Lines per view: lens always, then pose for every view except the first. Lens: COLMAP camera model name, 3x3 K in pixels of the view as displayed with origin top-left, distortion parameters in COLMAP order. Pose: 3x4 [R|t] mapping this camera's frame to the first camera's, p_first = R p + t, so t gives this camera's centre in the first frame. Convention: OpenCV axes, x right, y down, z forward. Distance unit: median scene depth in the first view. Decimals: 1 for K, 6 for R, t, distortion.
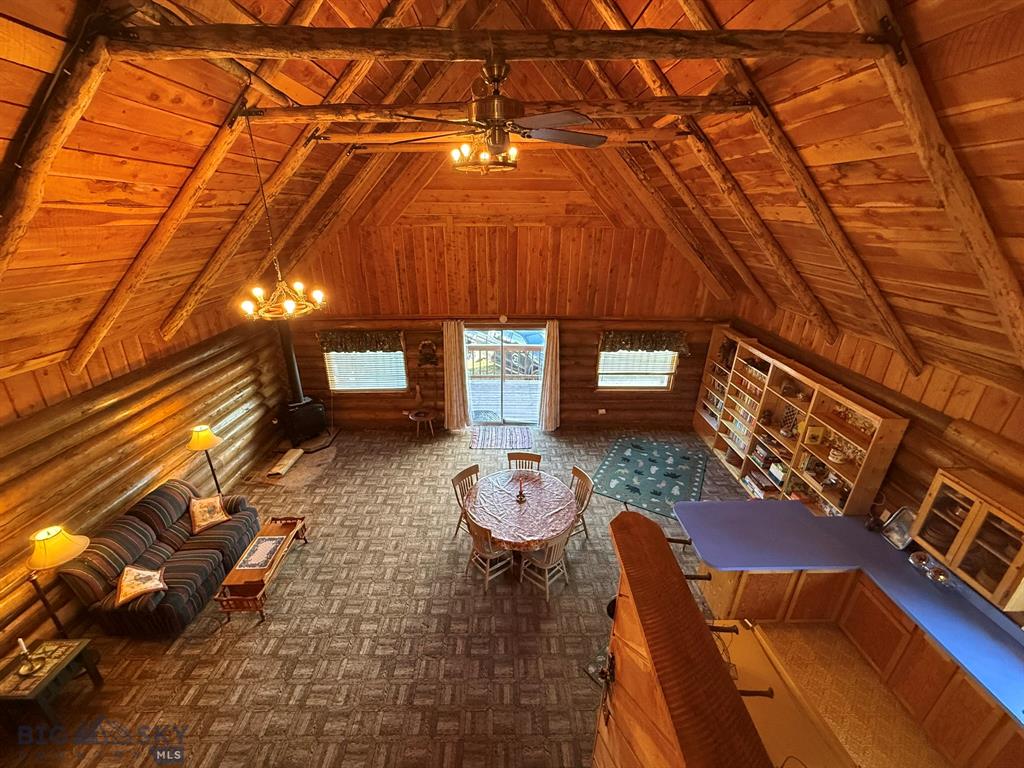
lens RADIAL K [[407.5, 0, 510.3], [0, 407.5, 383.3], [0, 0, 1]] dist [-0.000362, -0.000313]
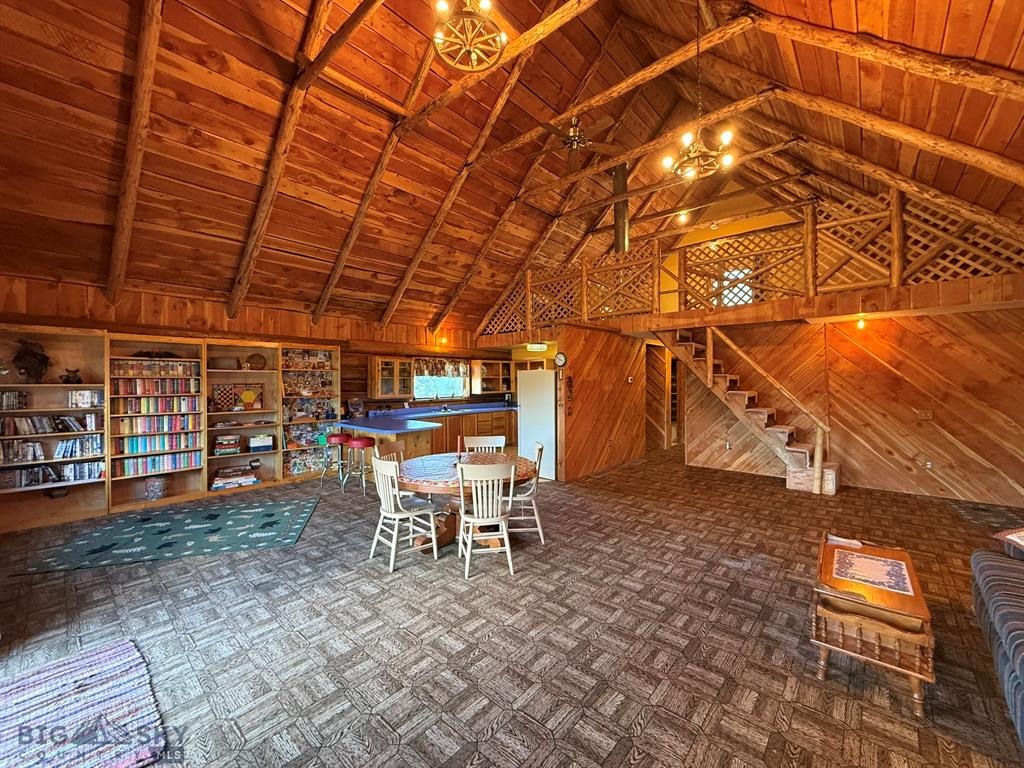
lens RADIAL K [[407.5, 0, 511.1], [0, 407.5, 383.1], [0, 0, 1]] dist [-0.000362, -0.000313]
pose [[-0.732075, -0.007299, 0.681185, -0.438259], [0.263669, 0.918969, 0.293214, -0.046908], [-0.628129, 0.394262, -0.670830, 1.072734]]
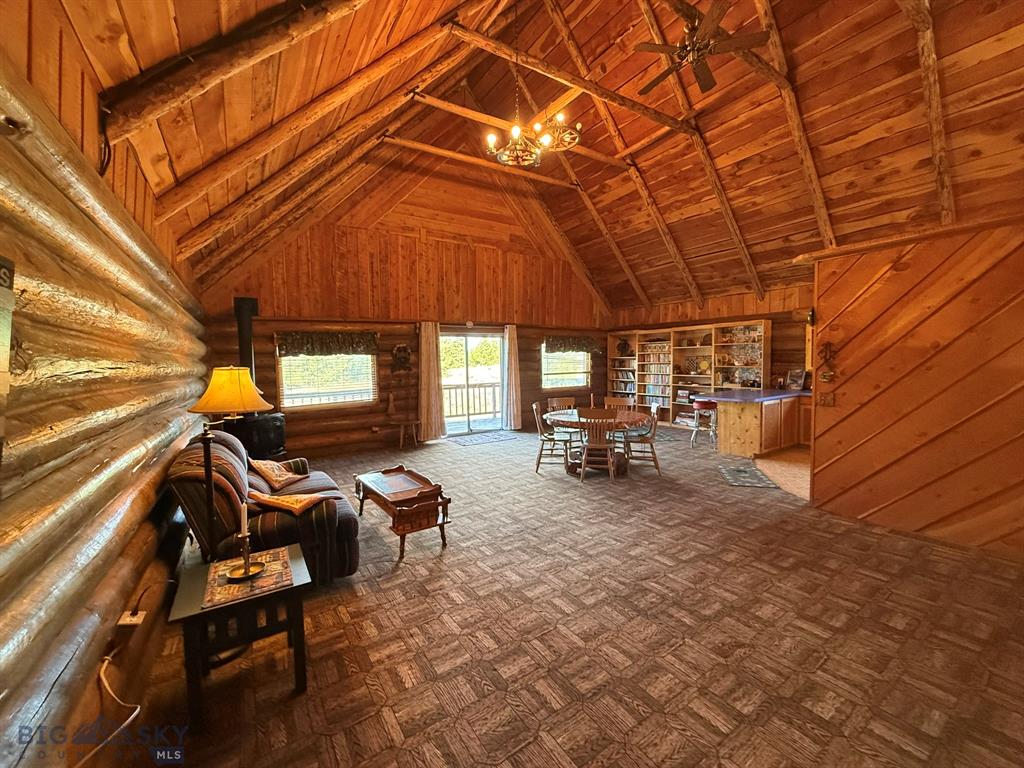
lens RADIAL K [[407.5, 0, 510.4], [0, 407.5, 384.0], [0, 0, 1]] dist [-0.000362, -0.000313]
pose [[0.841617, -0.054570, 0.537310, -0.581162], [0.233343, 0.933972, -0.270642, 0.347893], [-0.487064, 0.353154, 0.798781, 0.149070]]
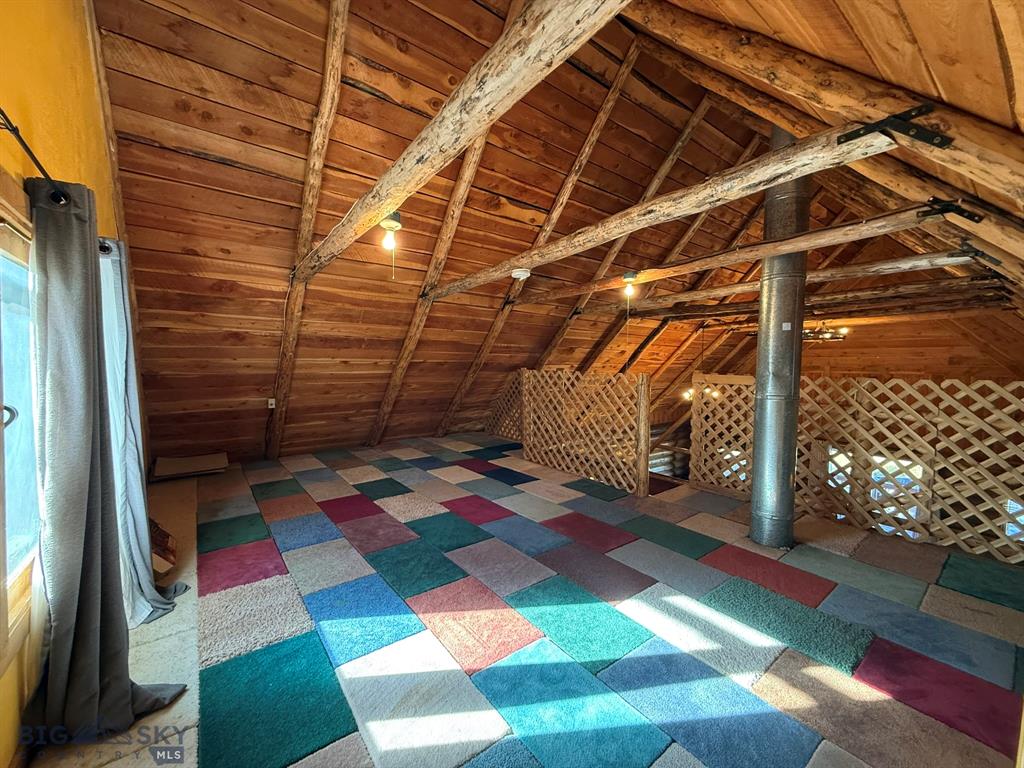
lens RADIAL K [[407.5, 0, 513.0], [0, 407.5, 384.4], [0, 0, 1]] dist [-0.000362, -0.000313]
pose [[0.591876, 0.040683, -0.805002, 0.347138], [-0.317098, 0.929945, -0.186149, 0.256518], [0.741034, 0.365442, 0.563312, -0.577972]]
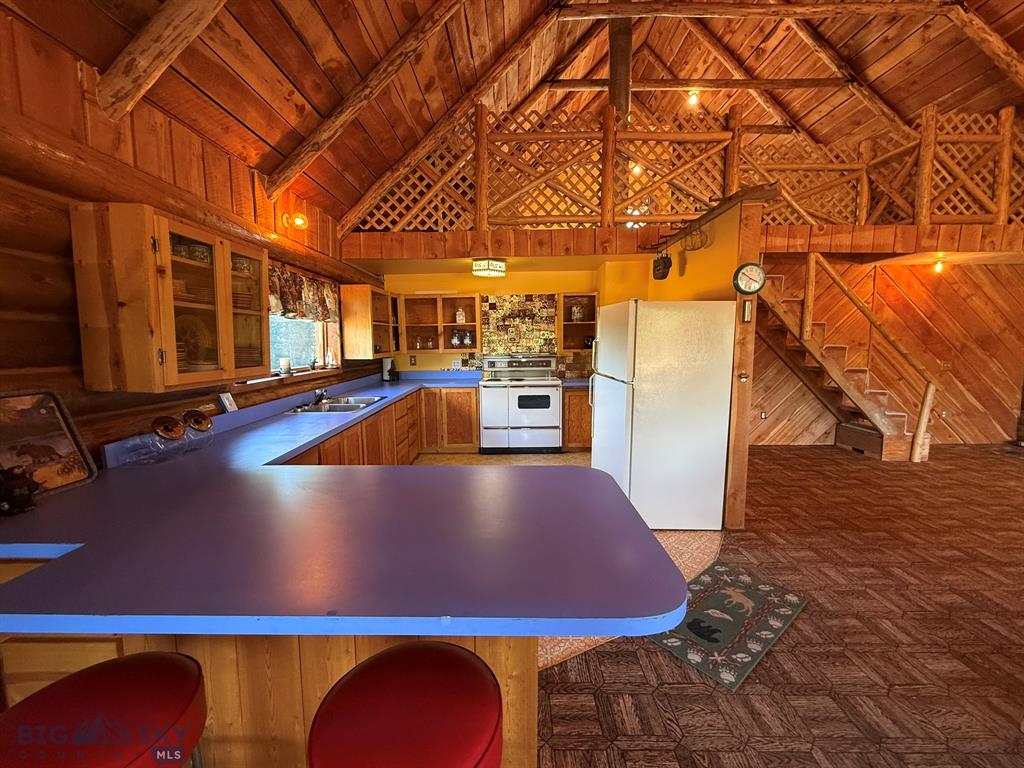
lens RADIAL K [[407.5, 0, 509.3], [0, 407.5, 383.5], [0, 0, 1]] dist [-0.000362, -0.000313]
pose [[-0.999509, -0.004229, 0.031030, 0.340591], [0.011269, 0.875893, 0.482374, 0.091065], [-0.029219, 0.482487, -0.875415, 0.798777]]
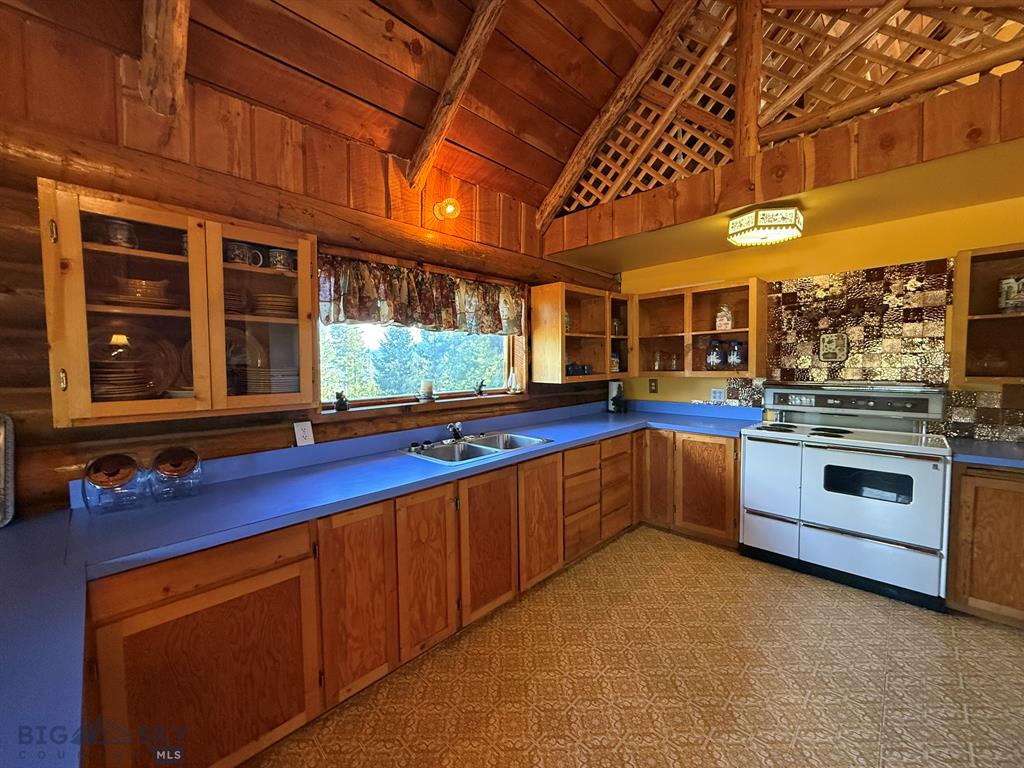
lens RADIAL K [[407.5, 0, 509.6], [0, 407.5, 382.9], [0, 0, 1]] dist [-0.000362, -0.000313]
pose [[-0.698028, -0.041686, 0.714856, 0.284363], [0.279157, 0.903477, 0.325270, 0.195252], [-0.659415, 0.426604, -0.619016, 0.553067]]
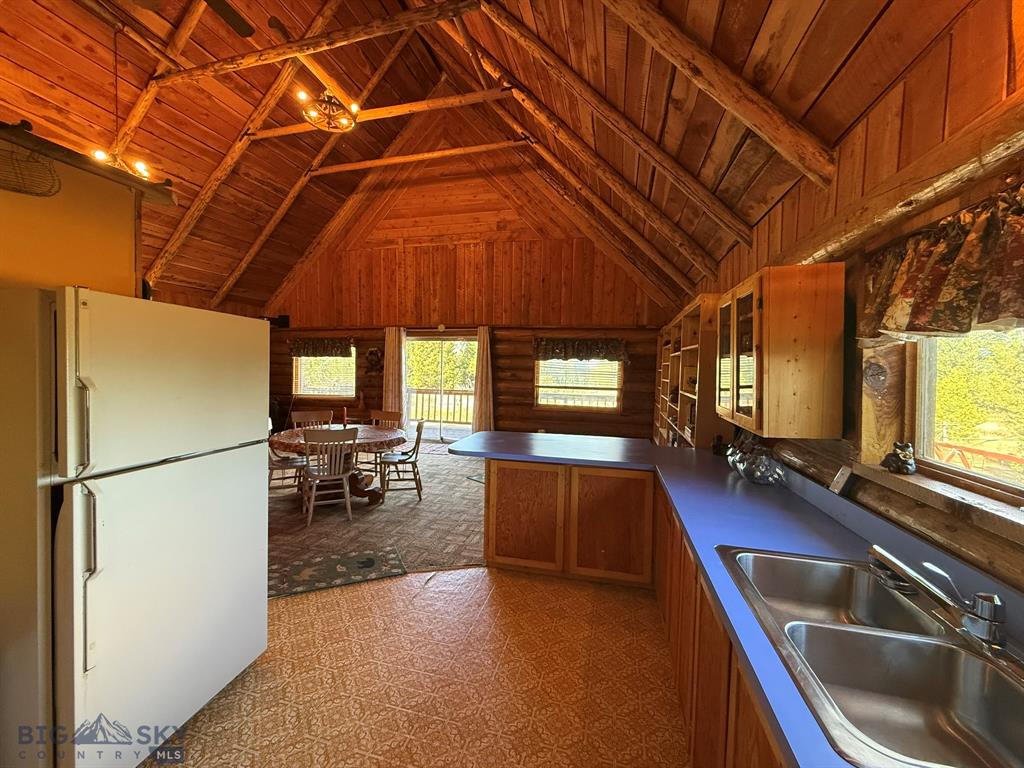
lens RADIAL K [[407.5, 0, 510.1], [0, 407.5, 383.8], [0, 0, 1]] dist [-0.000362, -0.000313]
pose [[0.965135, 0.024030, -0.260646, 0.477067], [-0.114762, 0.933813, -0.338854, 0.344468], [0.235252, 0.356953, 0.904014, 0.170202]]
